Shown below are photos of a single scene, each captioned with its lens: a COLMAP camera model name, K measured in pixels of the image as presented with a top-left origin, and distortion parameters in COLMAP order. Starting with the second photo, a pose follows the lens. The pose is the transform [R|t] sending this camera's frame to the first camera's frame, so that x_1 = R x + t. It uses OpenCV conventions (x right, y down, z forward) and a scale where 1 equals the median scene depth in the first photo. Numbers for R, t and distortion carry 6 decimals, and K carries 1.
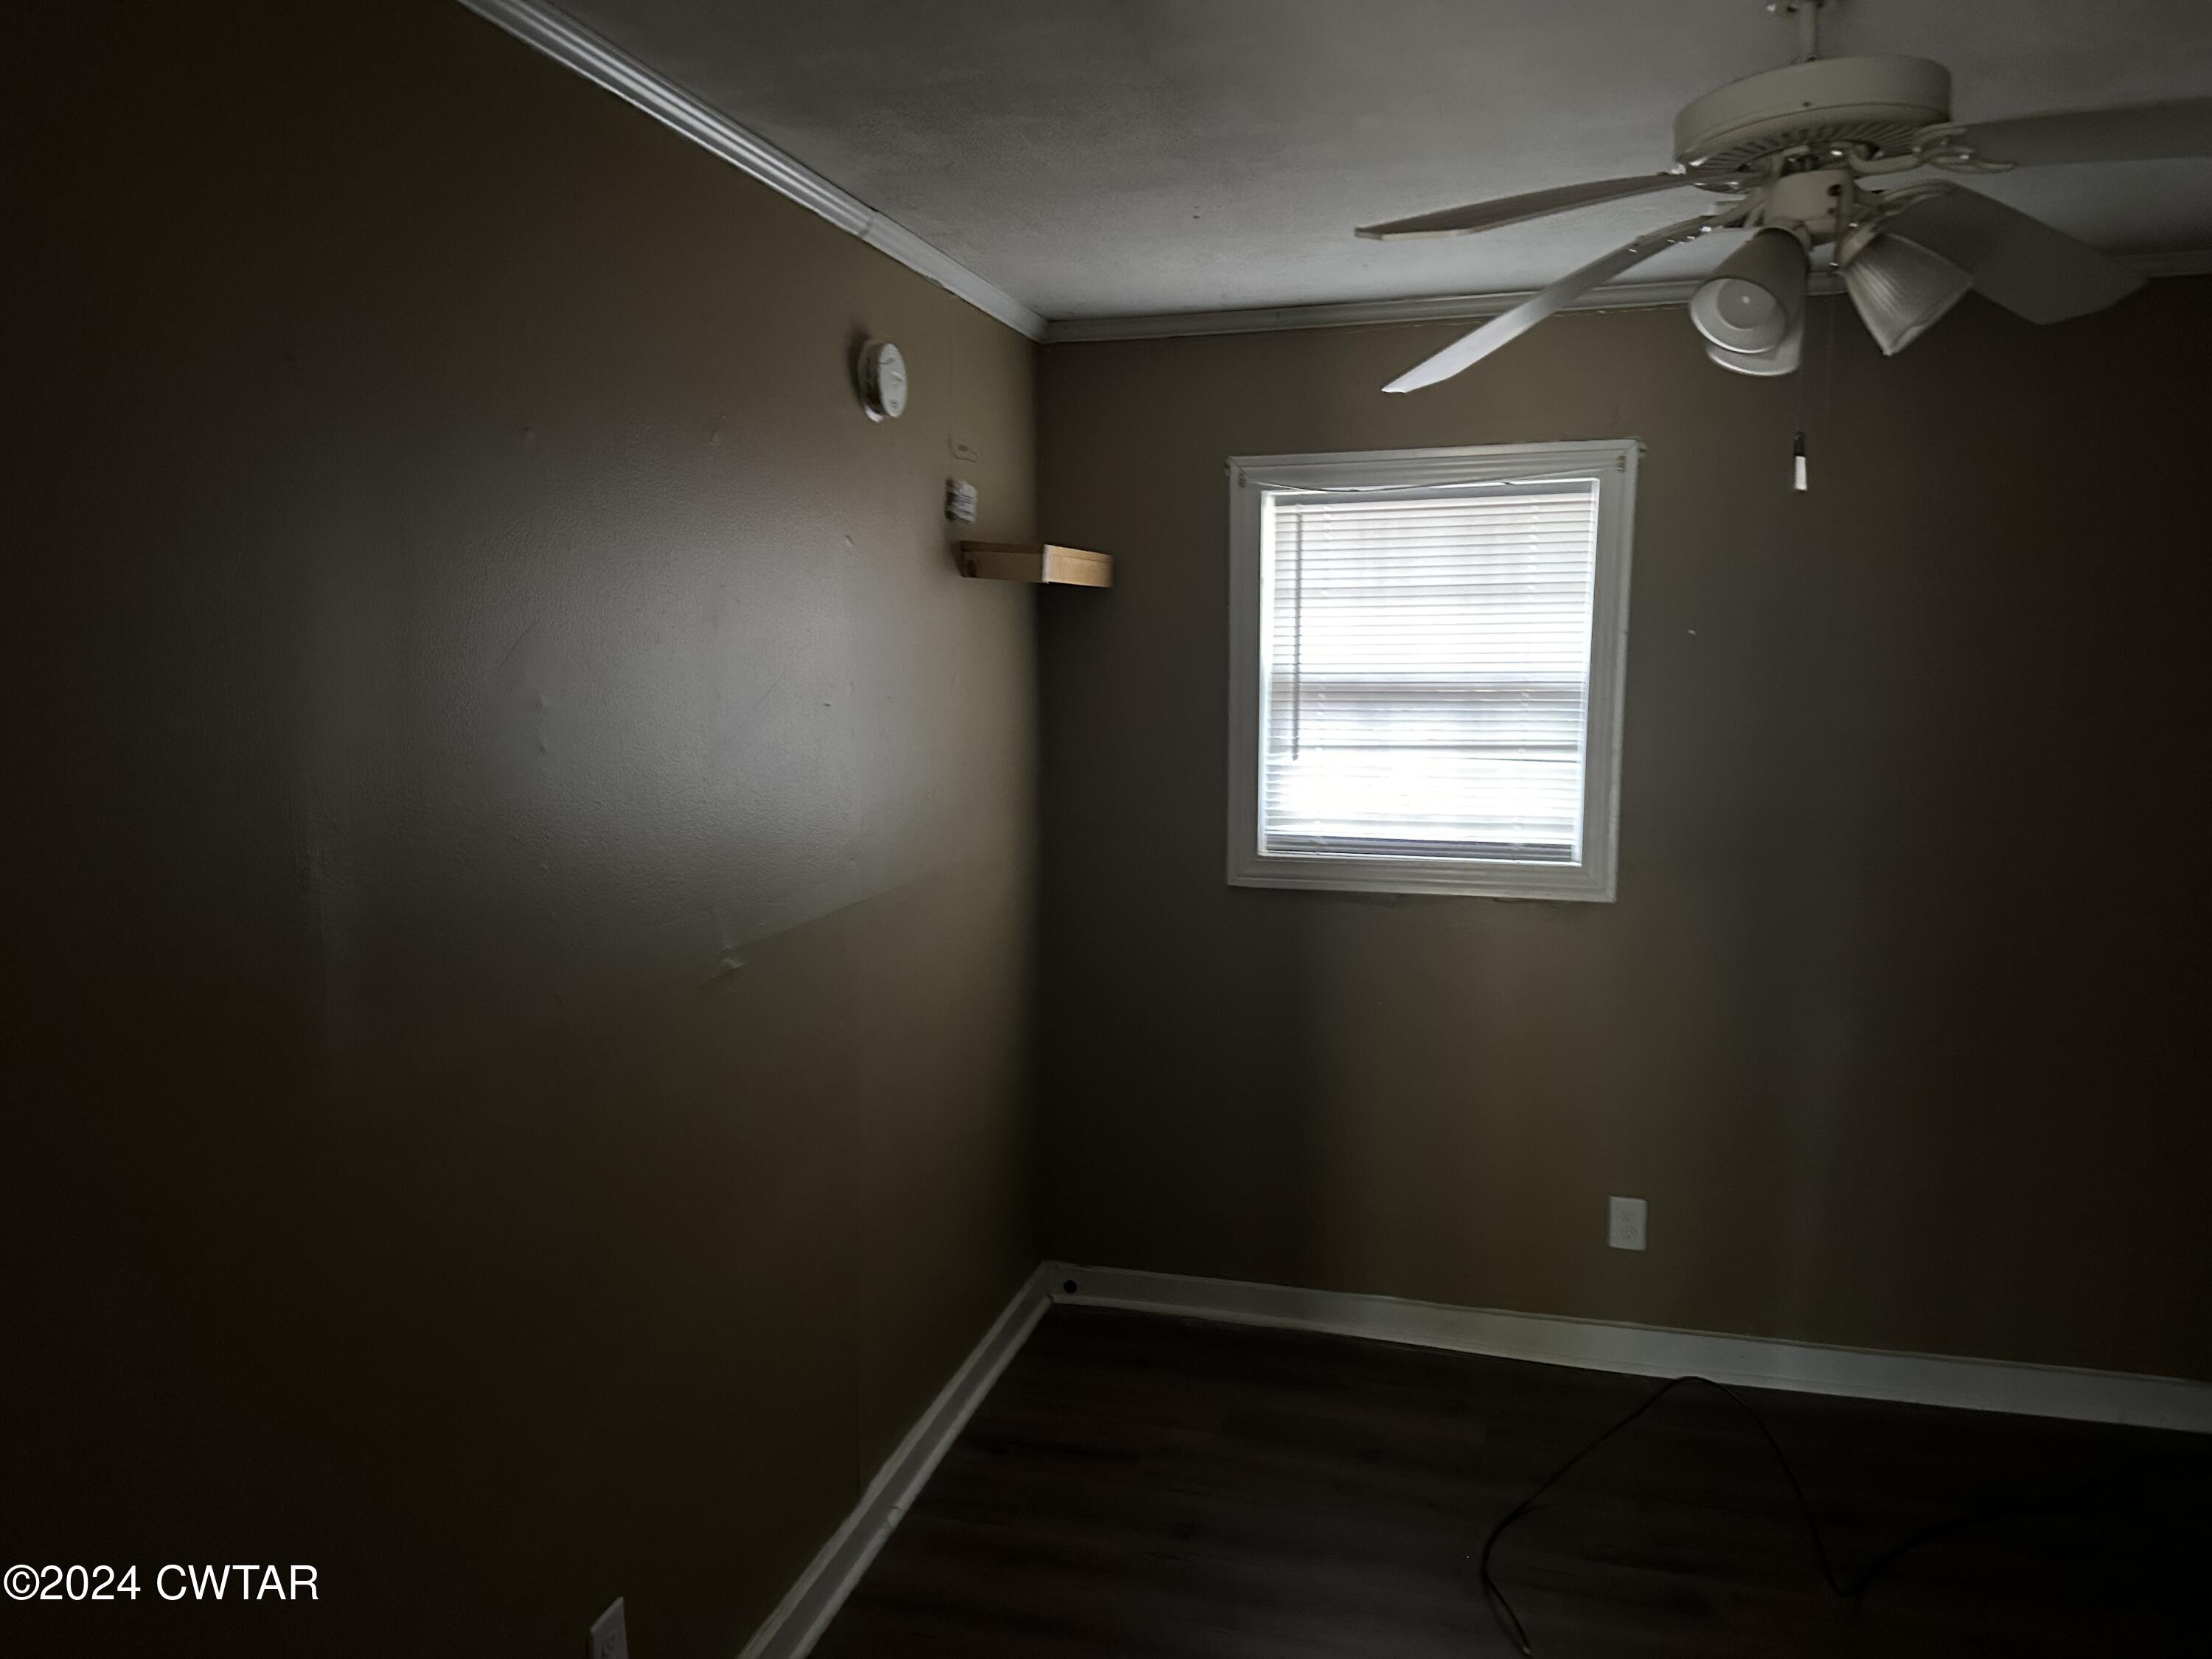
lens RADIAL K [[1570.6, 0, 1094.7], [0, 1570.6, 826.5], [0, 0, 1]] dist [0.071217, -0.075785]
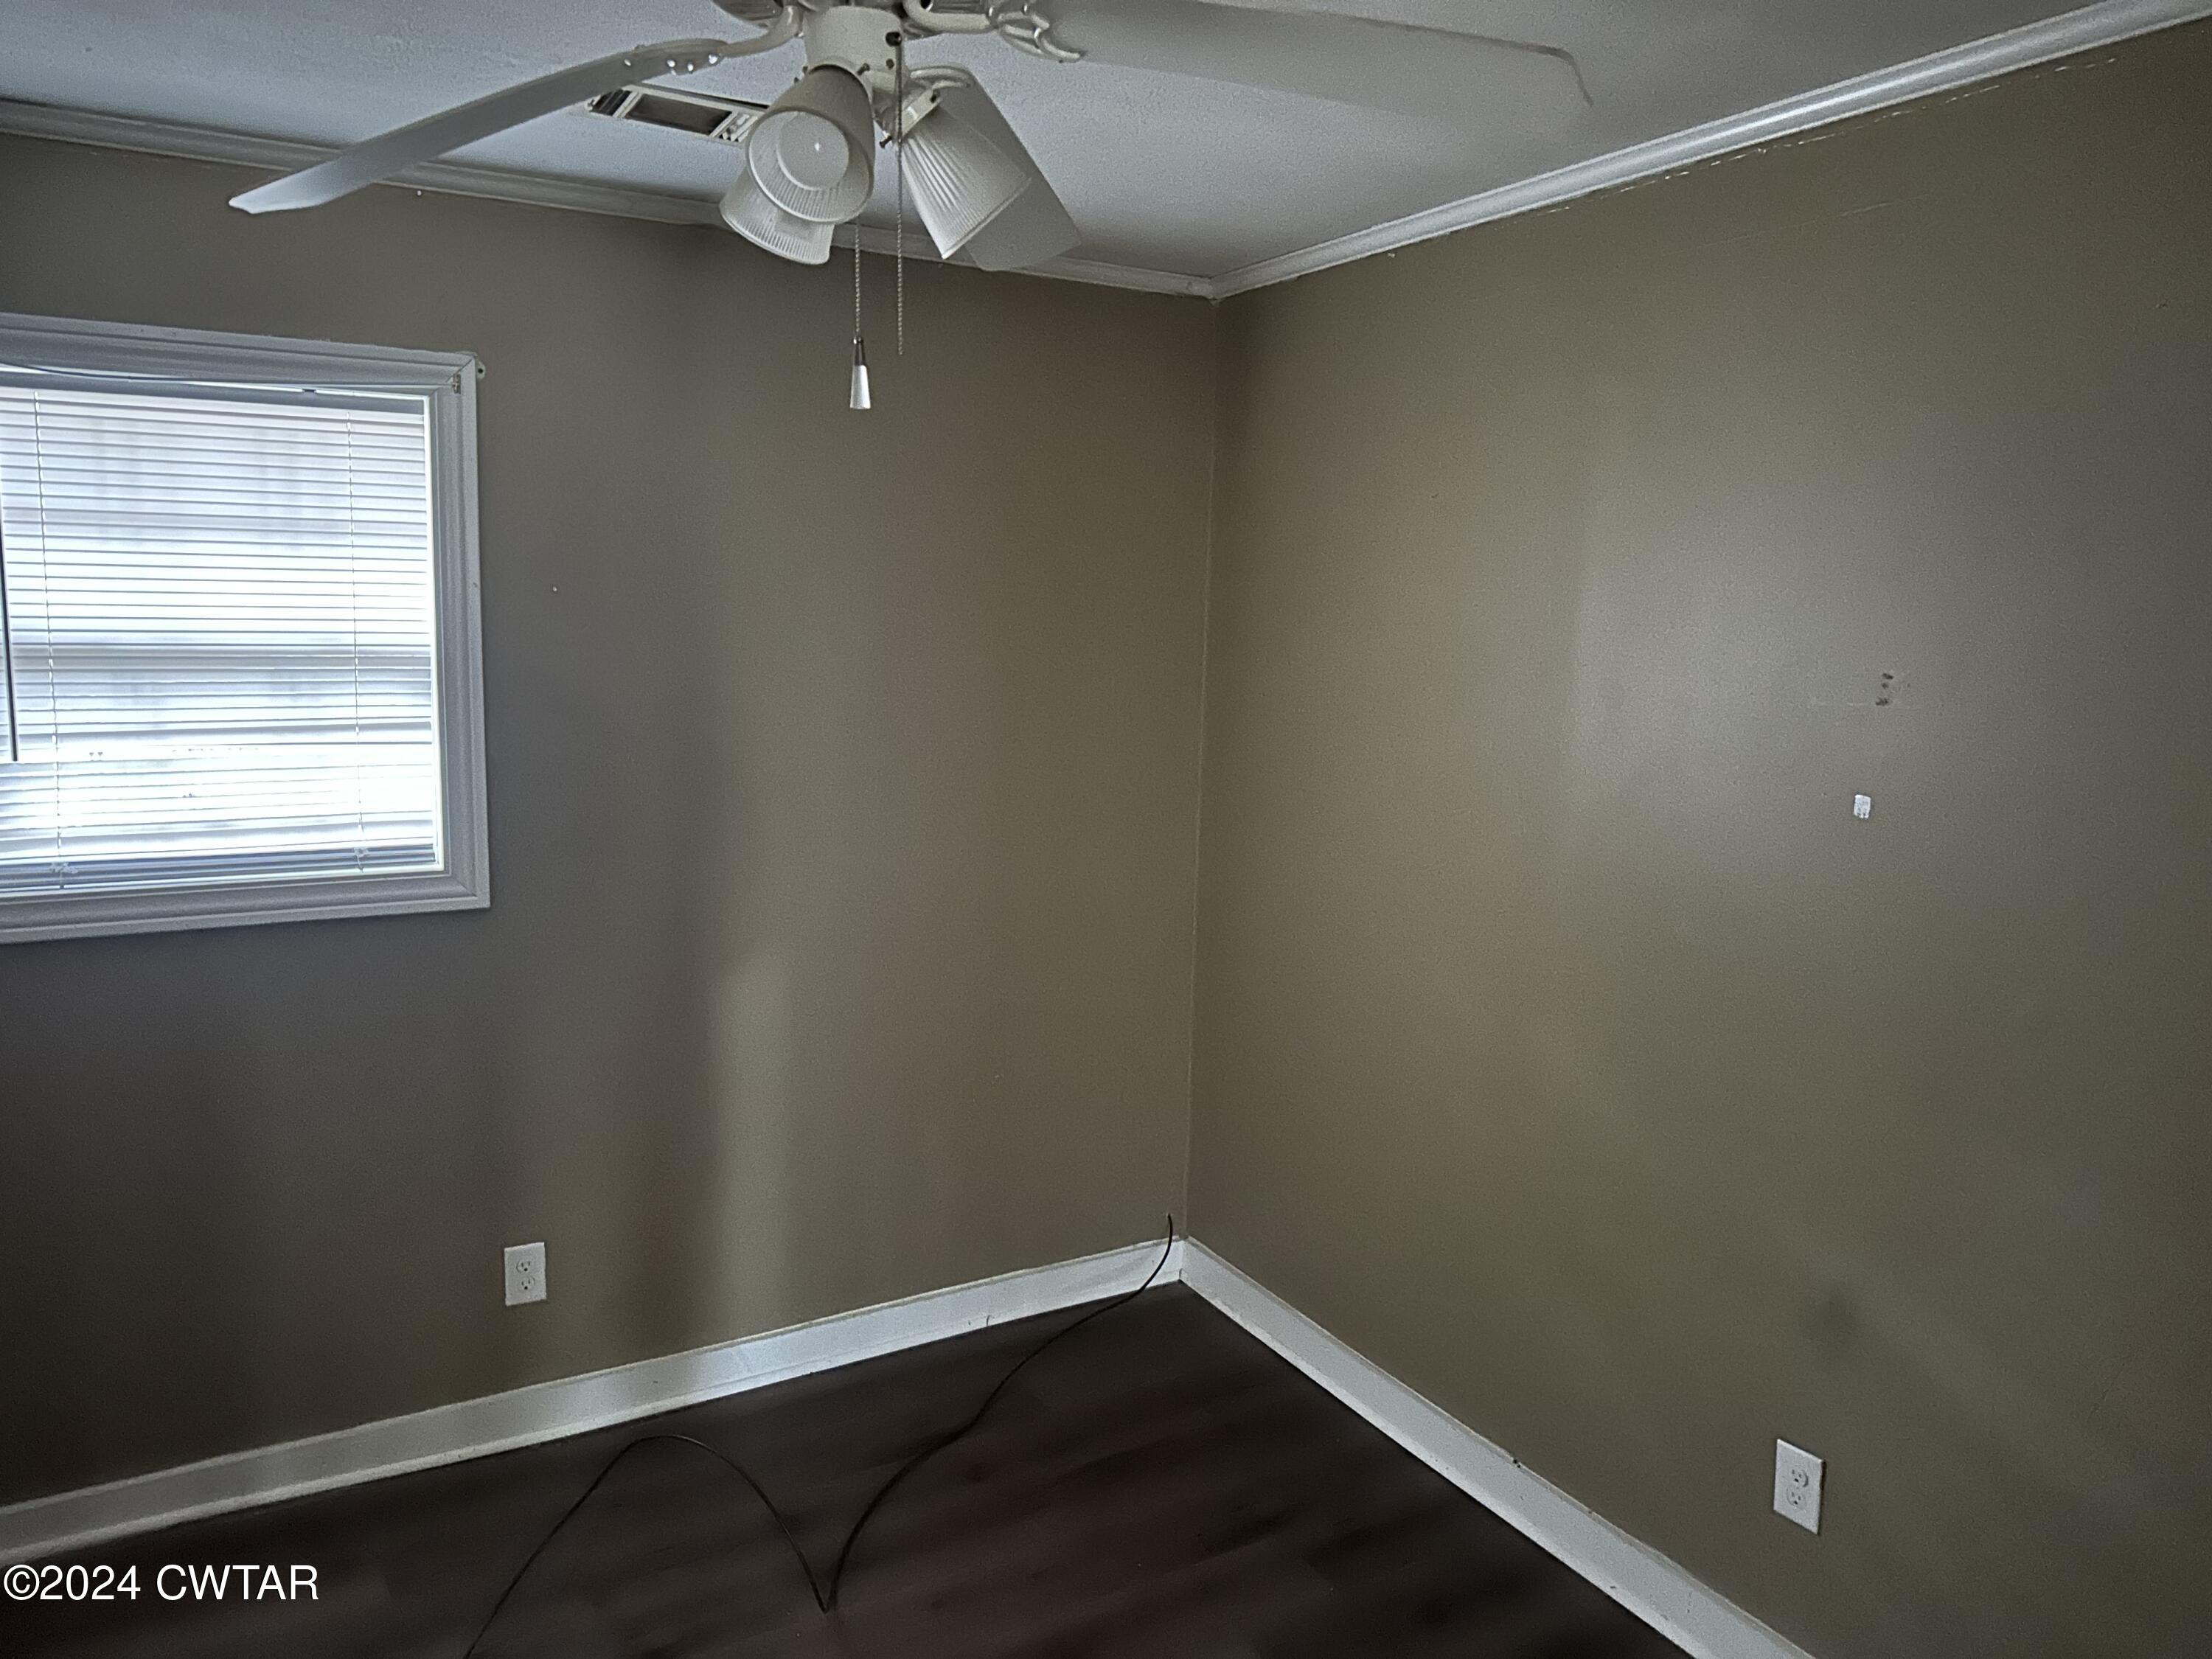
lens RADIAL K [[1570.6, 0, 1119.8], [0, 1570.6, 820.4], [0, 0, 1]] dist [0.071217, -0.075785]
pose [[0.706708, -0.077018, 0.703301, -0.026994], [0.064937, 0.996922, 0.043921, -0.013810], [-0.704519, 0.014631, 0.709534, 0.166444]]
